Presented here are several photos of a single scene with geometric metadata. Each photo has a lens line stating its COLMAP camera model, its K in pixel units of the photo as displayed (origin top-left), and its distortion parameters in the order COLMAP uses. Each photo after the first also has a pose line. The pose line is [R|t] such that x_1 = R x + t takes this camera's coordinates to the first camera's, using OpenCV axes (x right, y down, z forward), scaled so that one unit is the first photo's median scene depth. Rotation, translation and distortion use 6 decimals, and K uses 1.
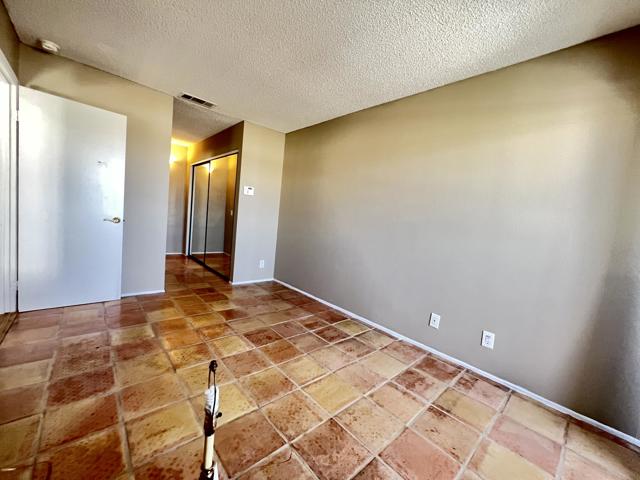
lens RADIAL K [[256.0, 0, 318.0], [0, 256.0, 238.4], [0, 0, 1]] dist [-0.000399, -0.000335]
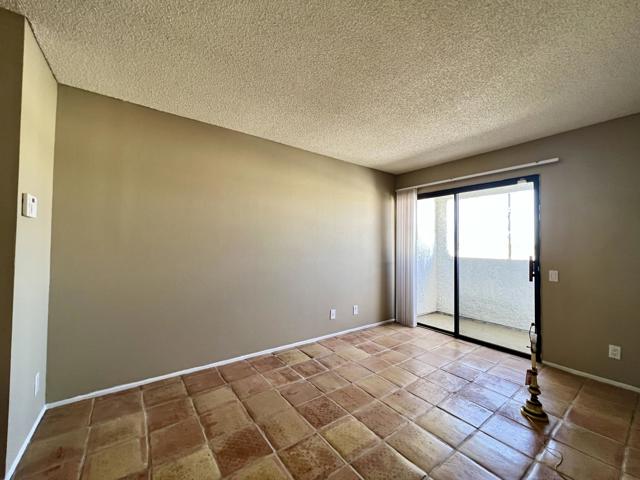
lens RADIAL K [[256.0, 0, 318.0], [0, 256.0, 238.4], [0, 0, 1]] dist [-0.000399, -0.000335]
pose [[0.109441, -0.068270, 0.991646, -0.981021], [0.080156, 0.994996, 0.059654, -0.206928], [-0.990756, 0.072958, 0.114365, 0.877911]]
